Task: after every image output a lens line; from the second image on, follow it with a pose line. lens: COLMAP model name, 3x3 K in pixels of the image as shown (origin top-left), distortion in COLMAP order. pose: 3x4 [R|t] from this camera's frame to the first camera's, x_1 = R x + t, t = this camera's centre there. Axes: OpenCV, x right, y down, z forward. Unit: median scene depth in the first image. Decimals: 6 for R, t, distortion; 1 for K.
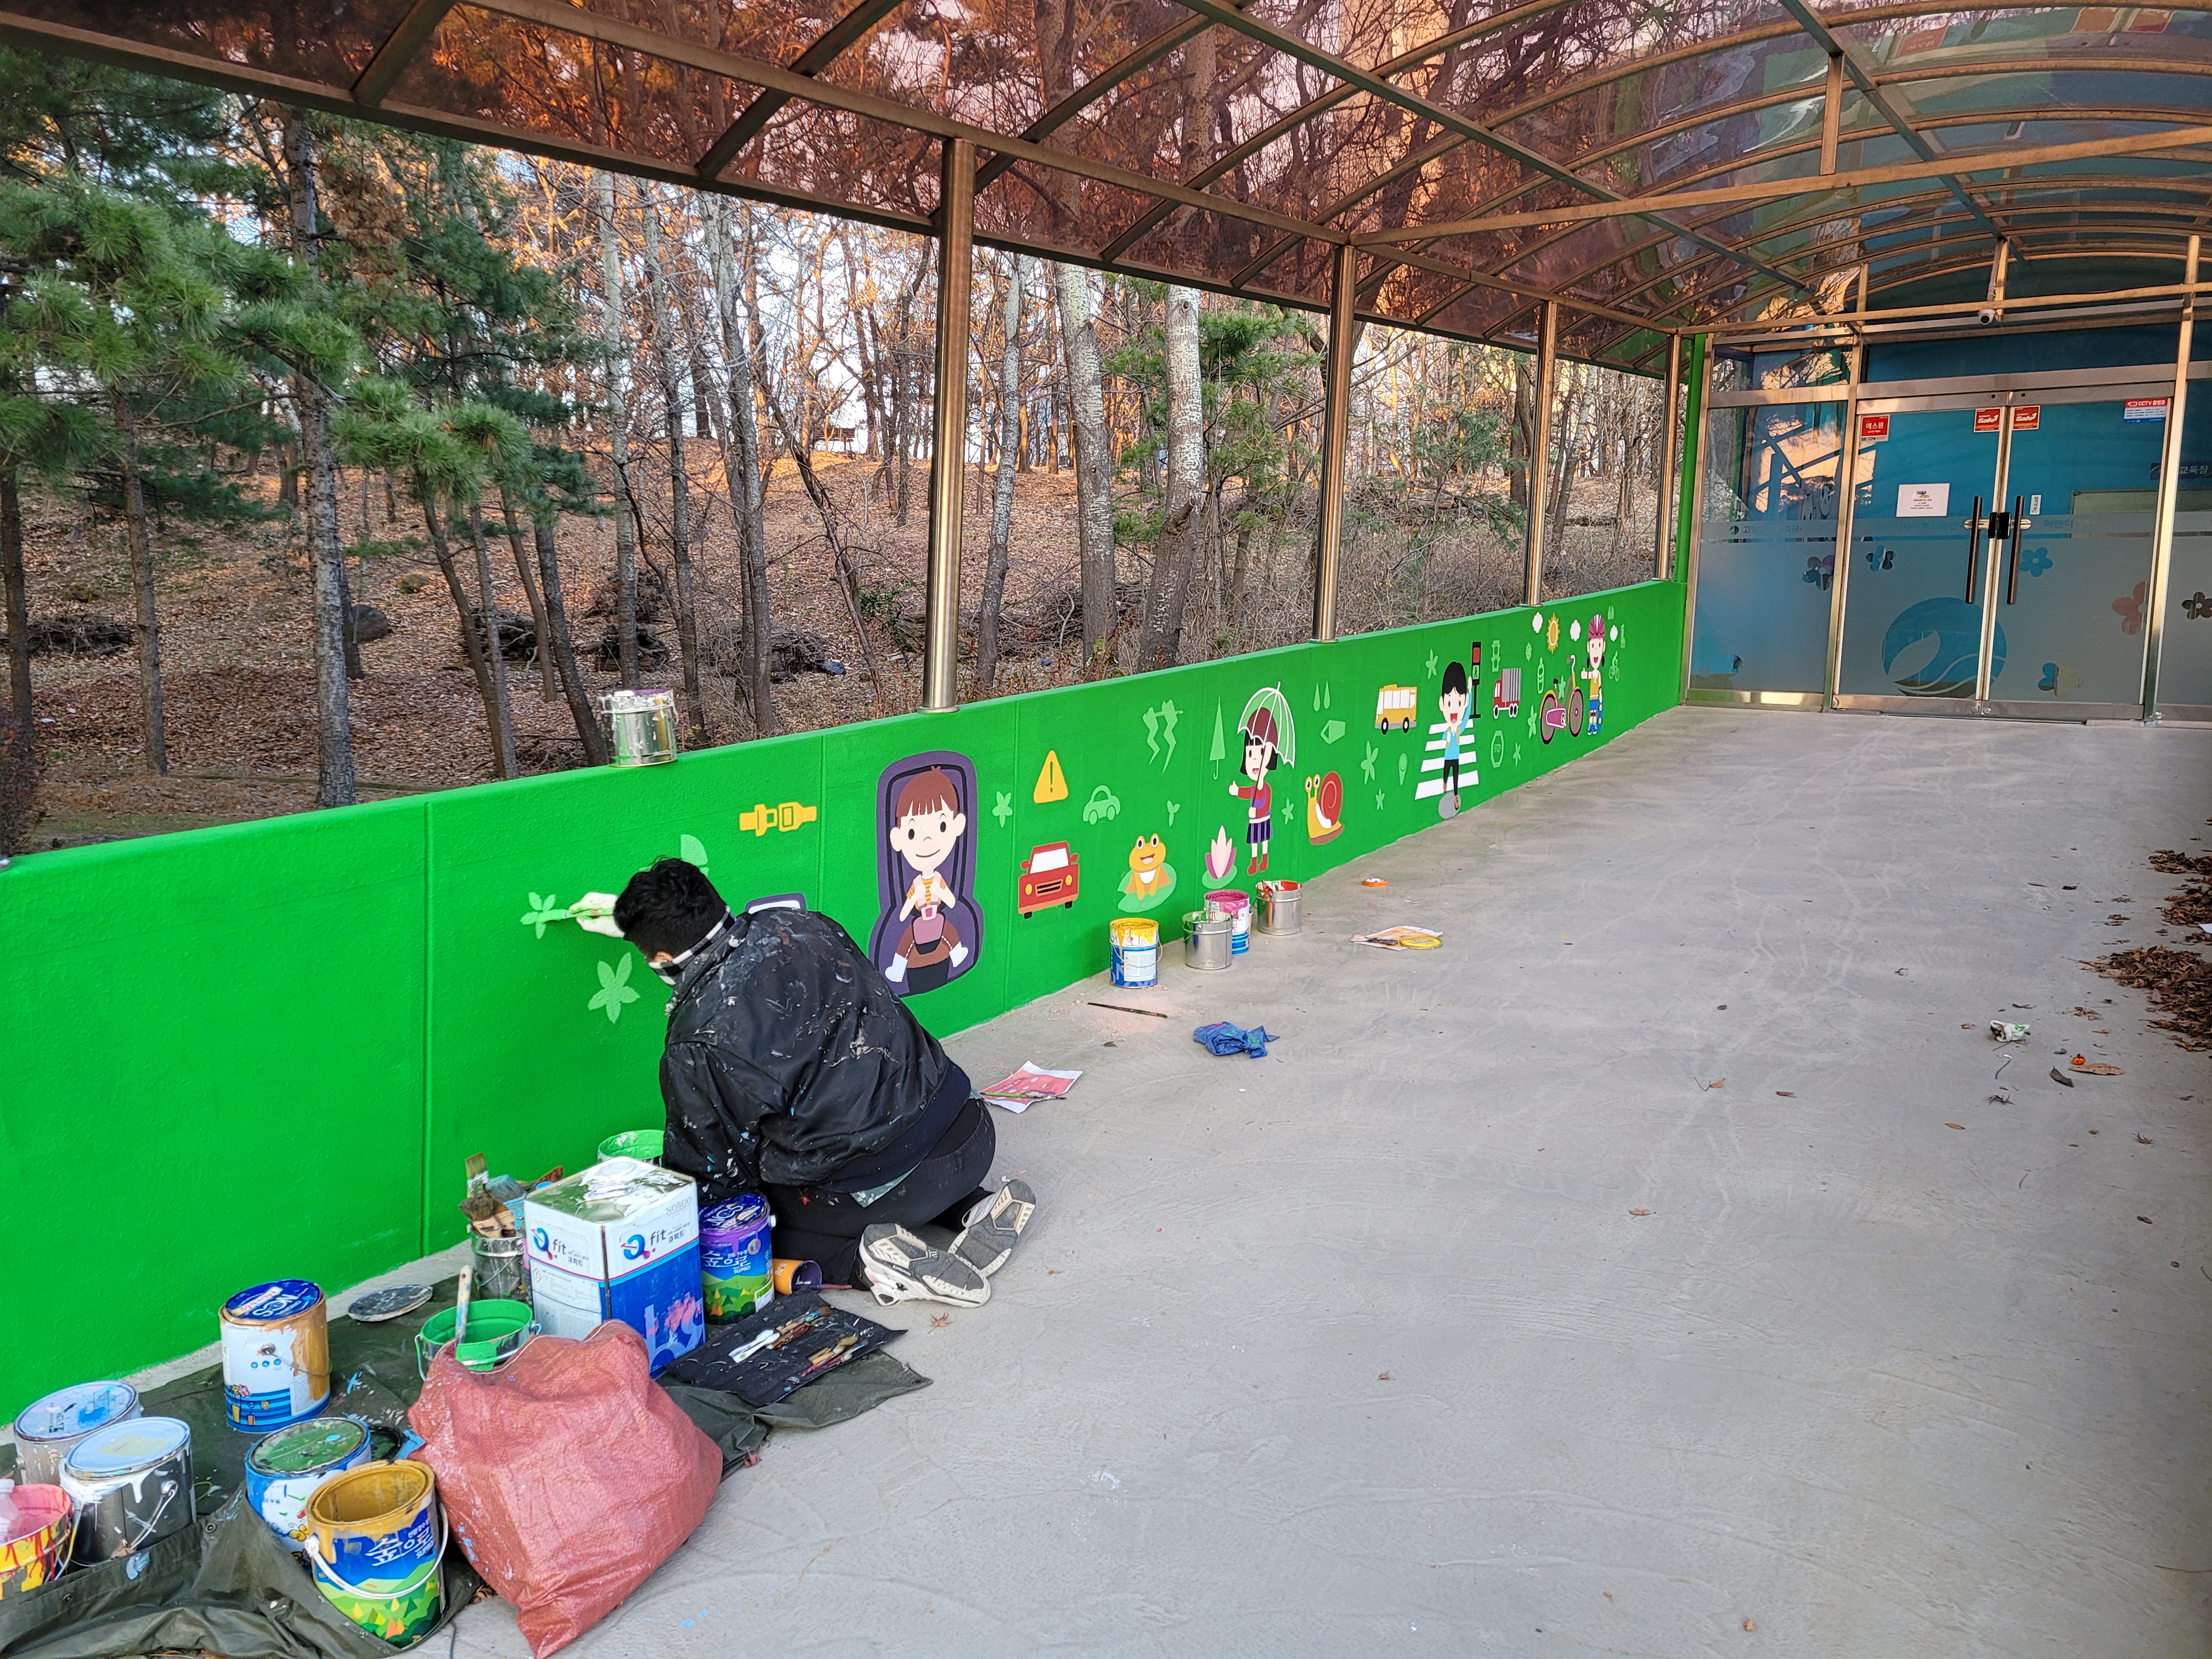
lens RADIAL K [[1632.0, 0, 1102.3], [0, 1632.0, 826.9], [0, 0, 1]] dist [0.071673, -0.049865]
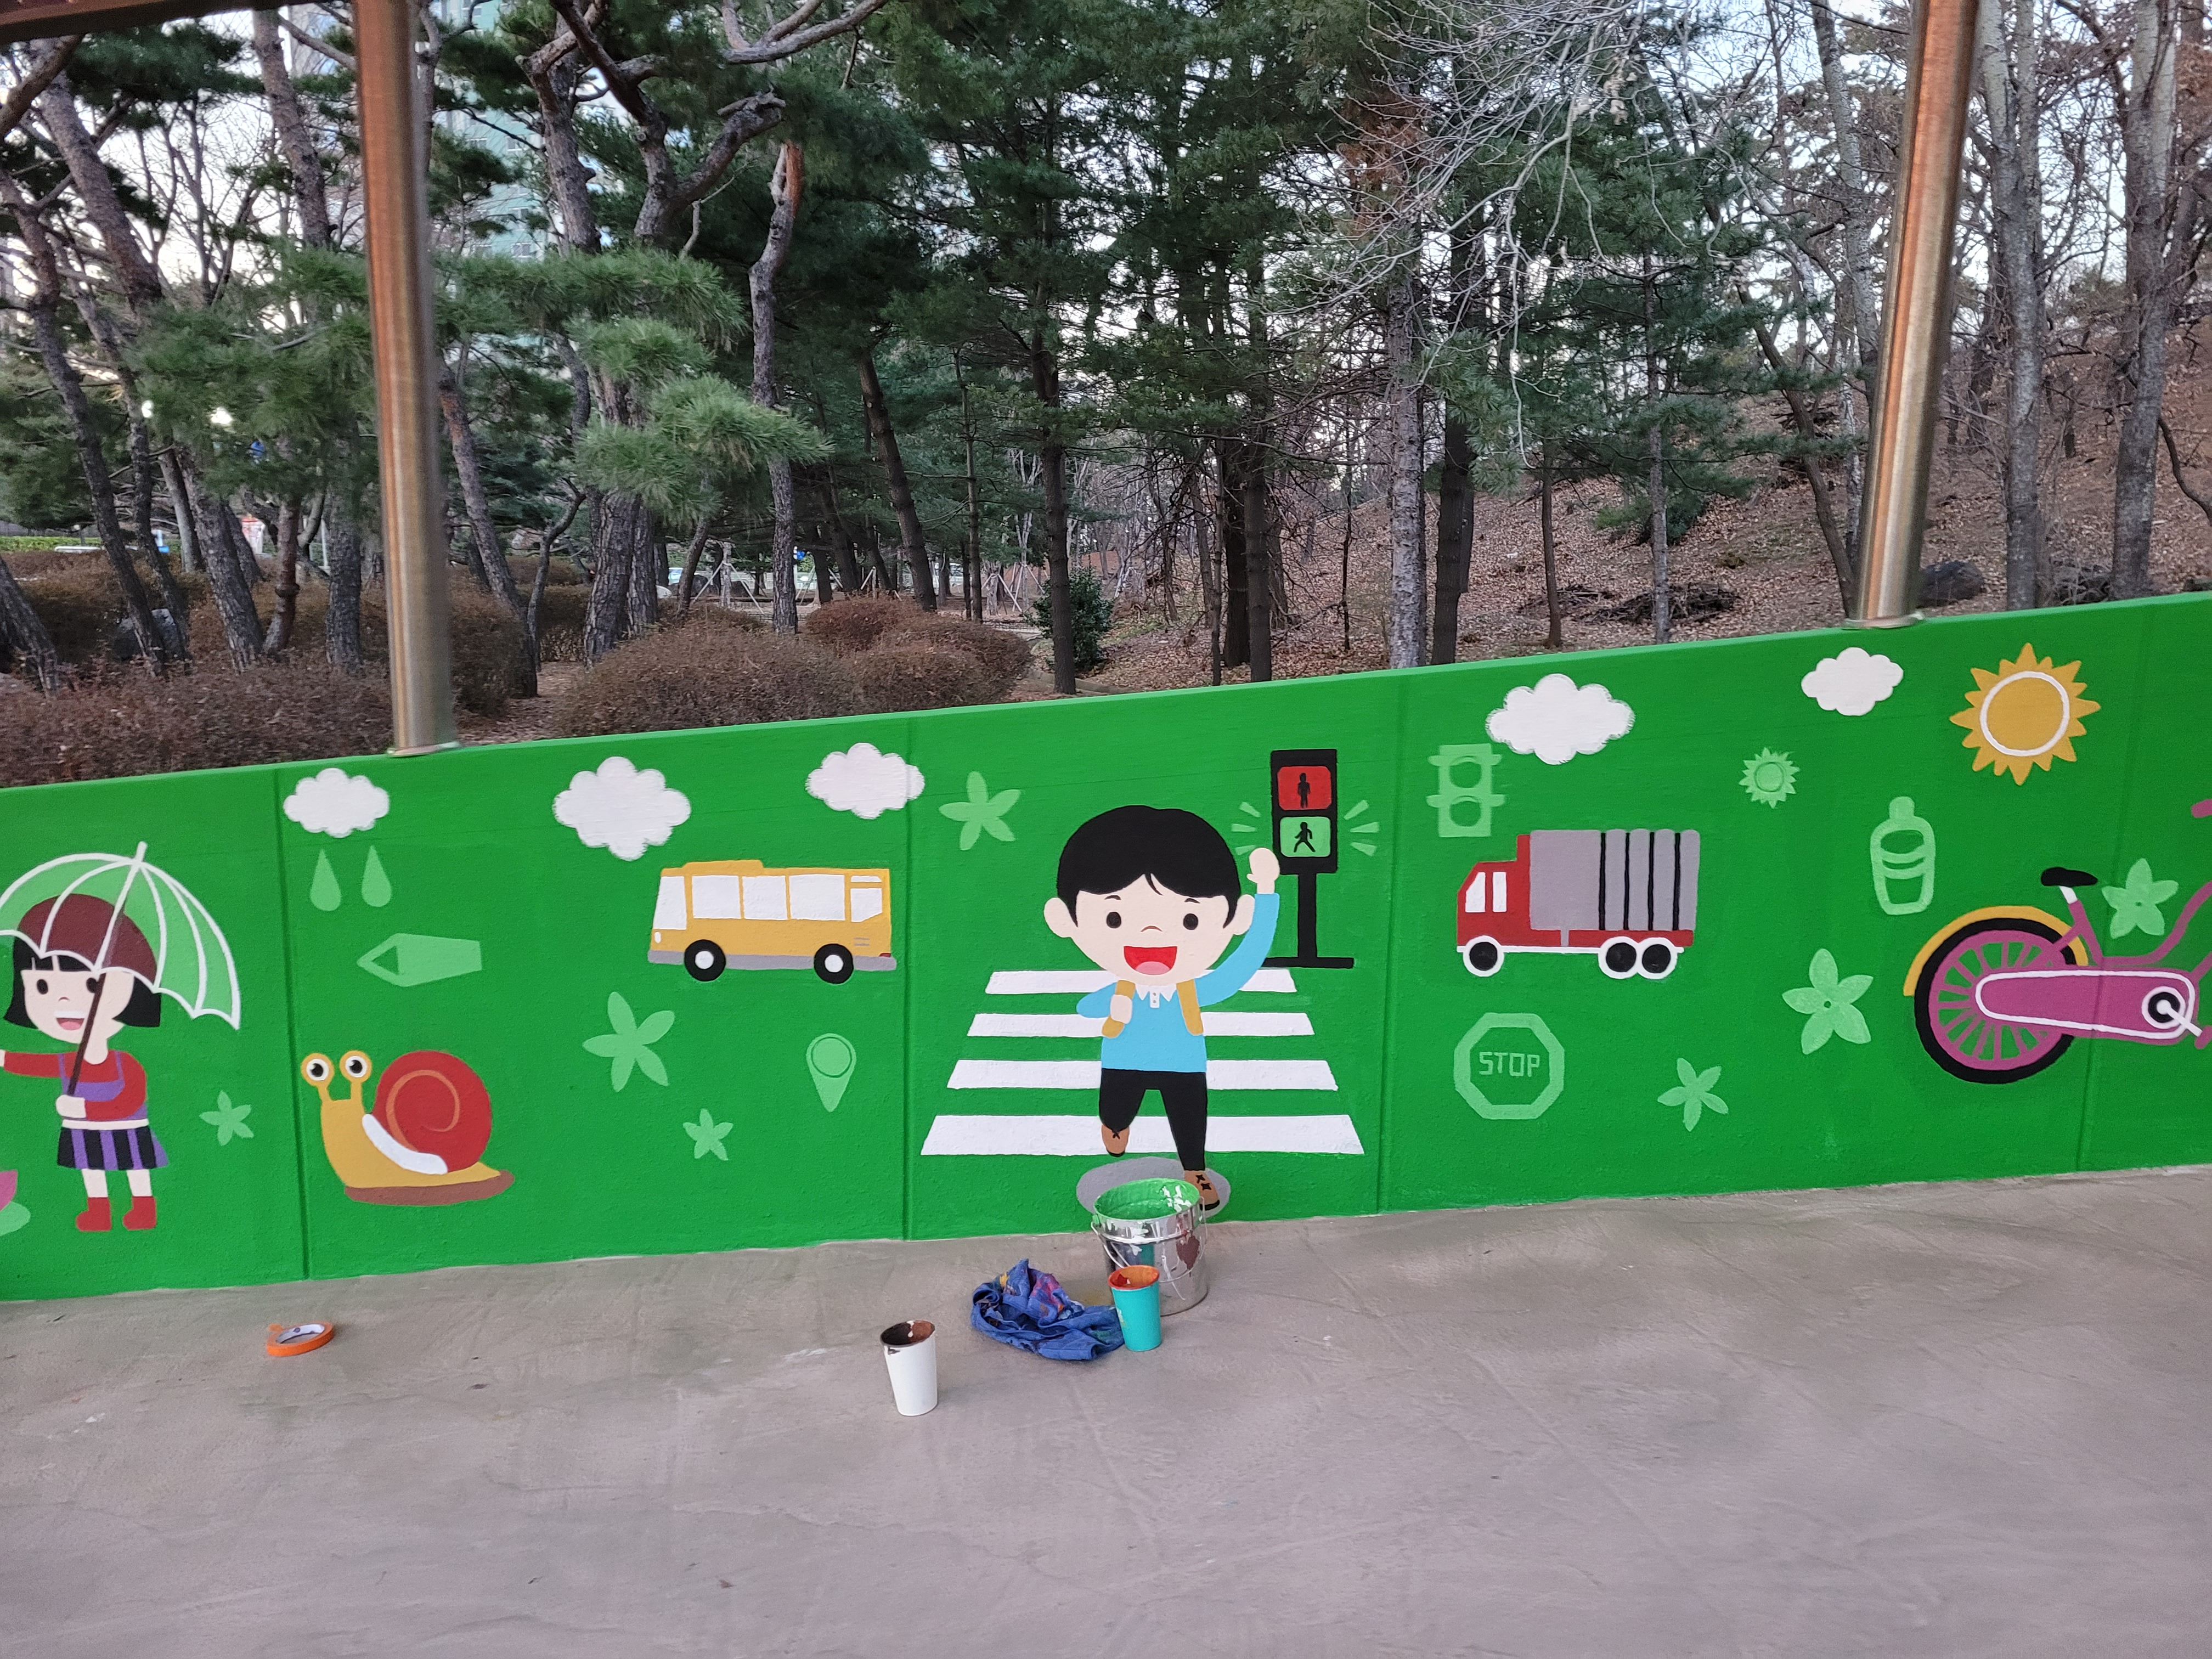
lens RADIAL K [[1632.0, 0, 1133.6], [0, 1632.0, 831.2], [0, 0, 1]] dist [0.071673, -0.049865]
pose [[0.470560, 0.113769, -0.875003, 0.675056], [-0.082536, 0.992980, 0.084723, -0.160569], [0.878499, 0.032352, 0.476647, 1.060204]]
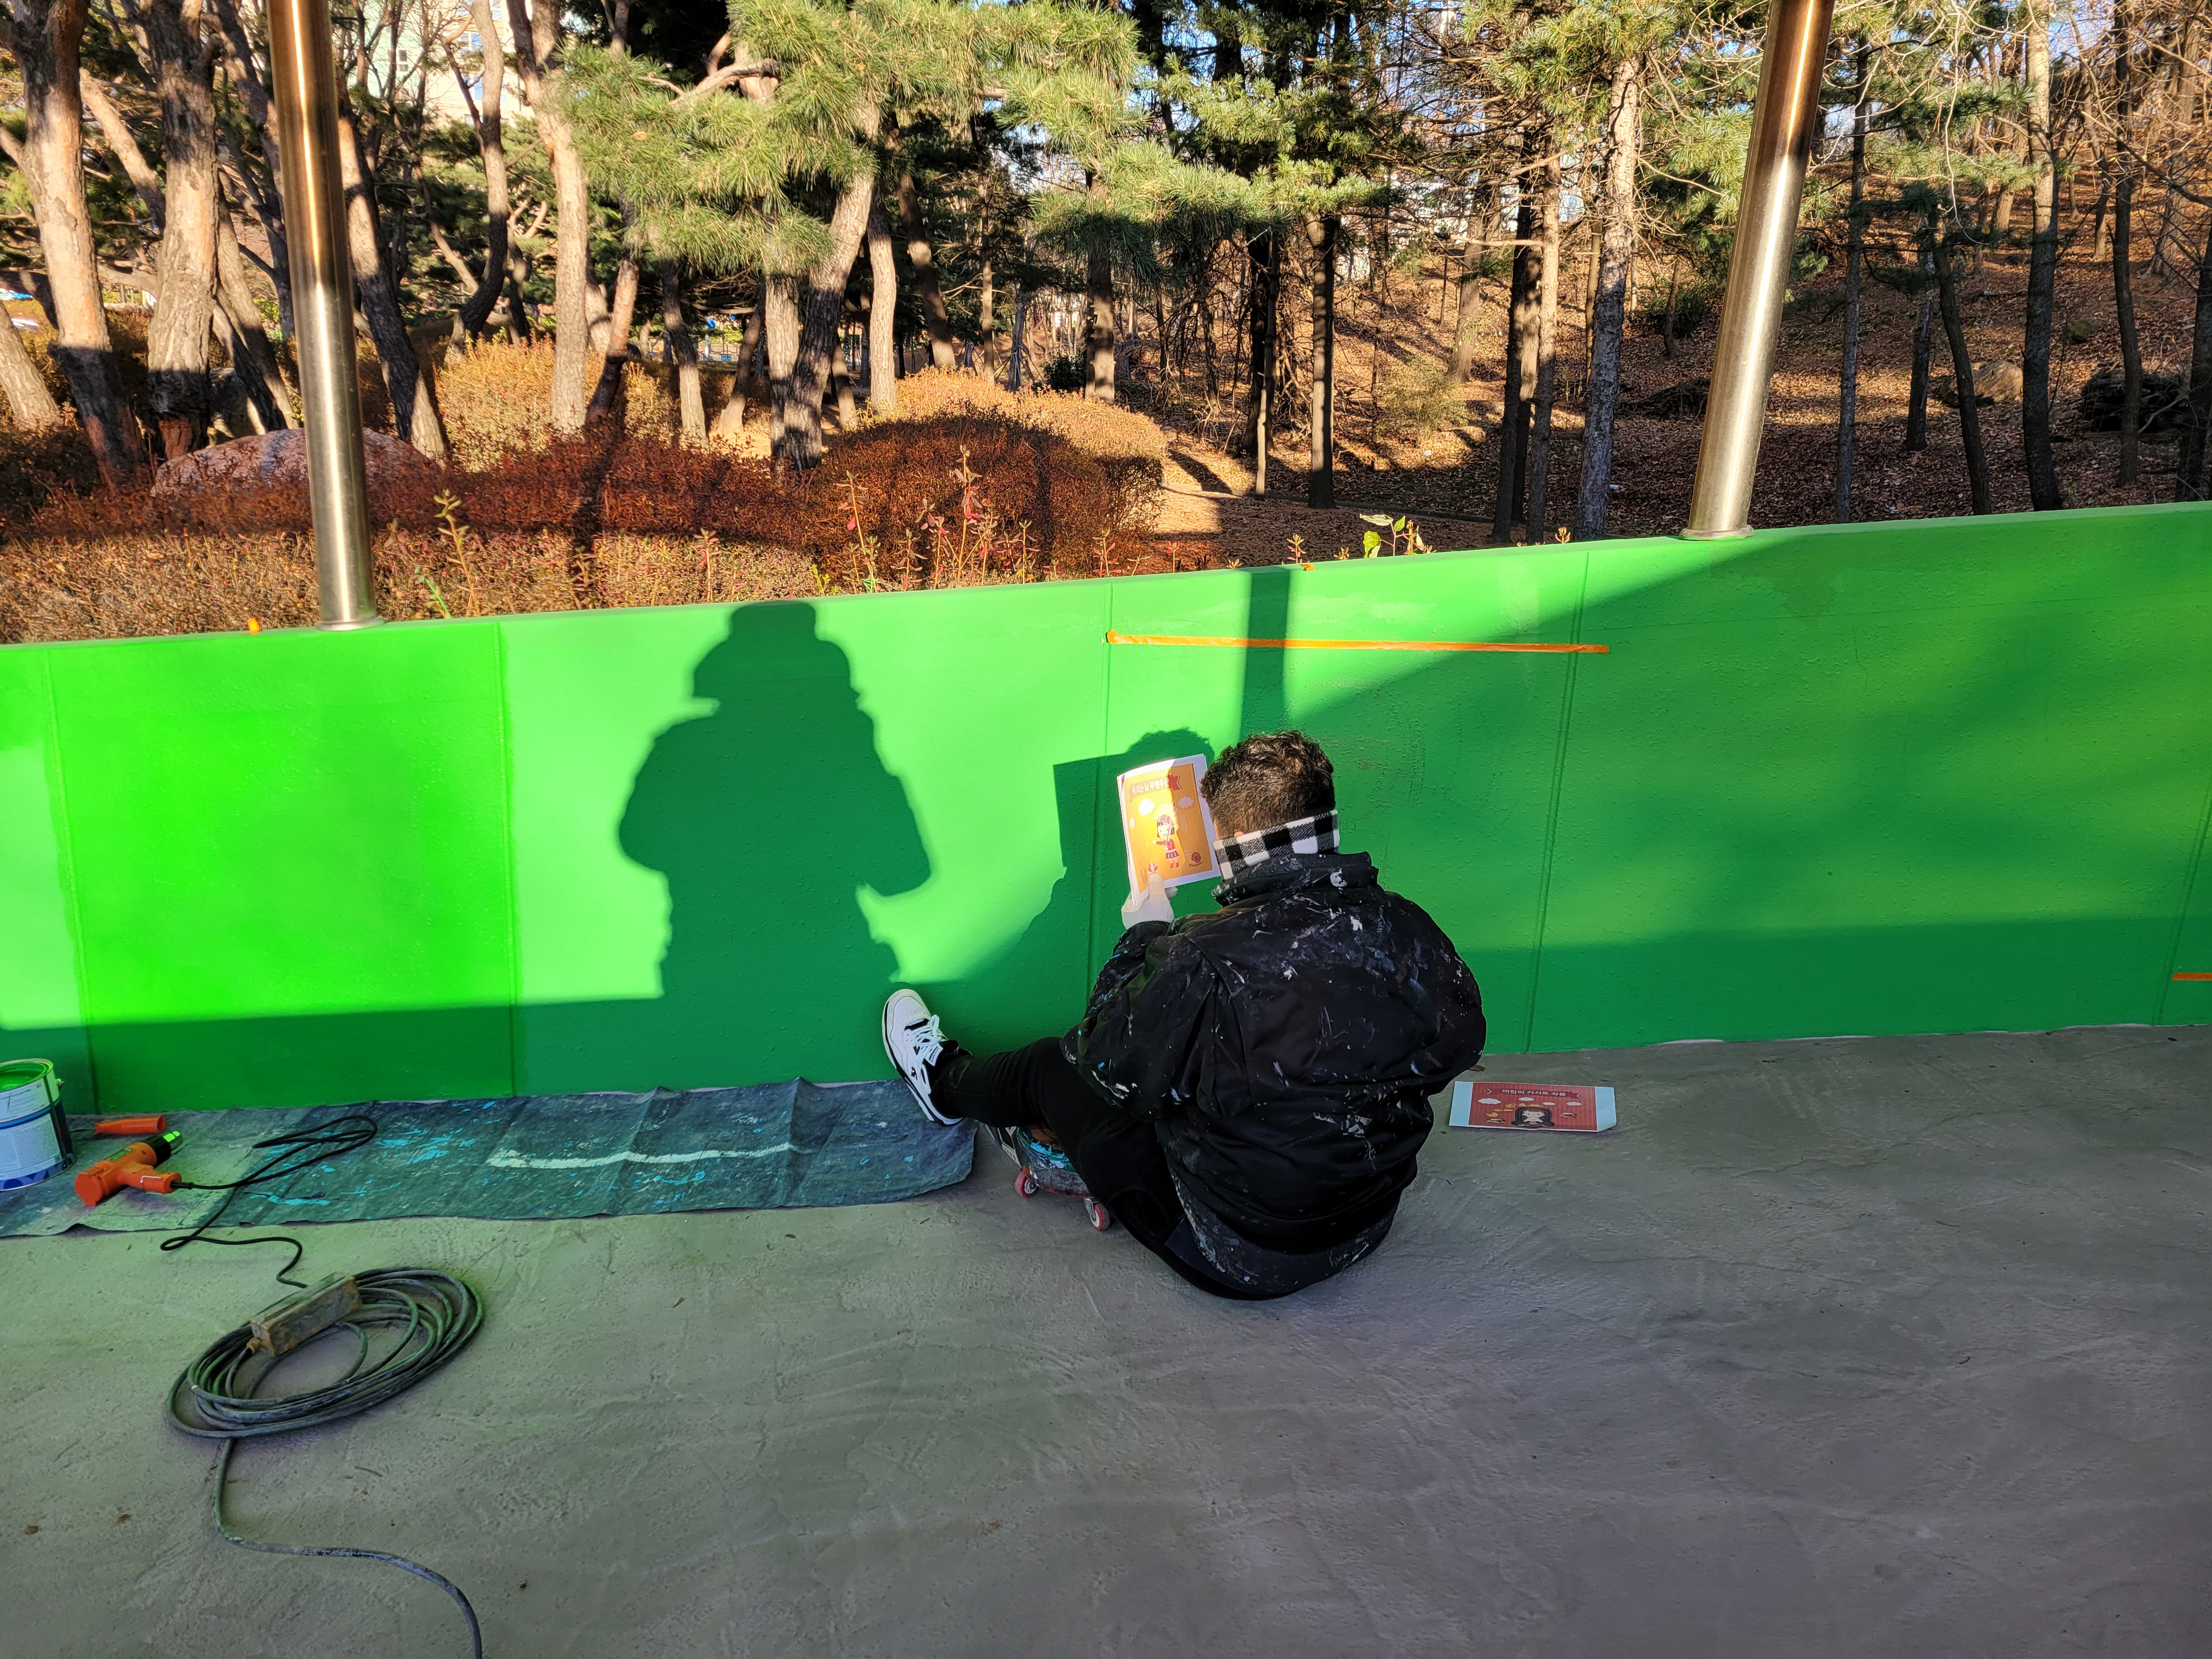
lens RADIAL K [[1632.0, 0, 1096.4], [0, 1632.0, 809.1], [0, 0, 1]] dist [0.071673, -0.049865]
pose [[0.509491, 0.218089, -0.832380, 0.475147], [-0.103231, 0.975853, 0.192494, -0.121332], [0.854261, -0.012146, 0.519702, 0.703760]]
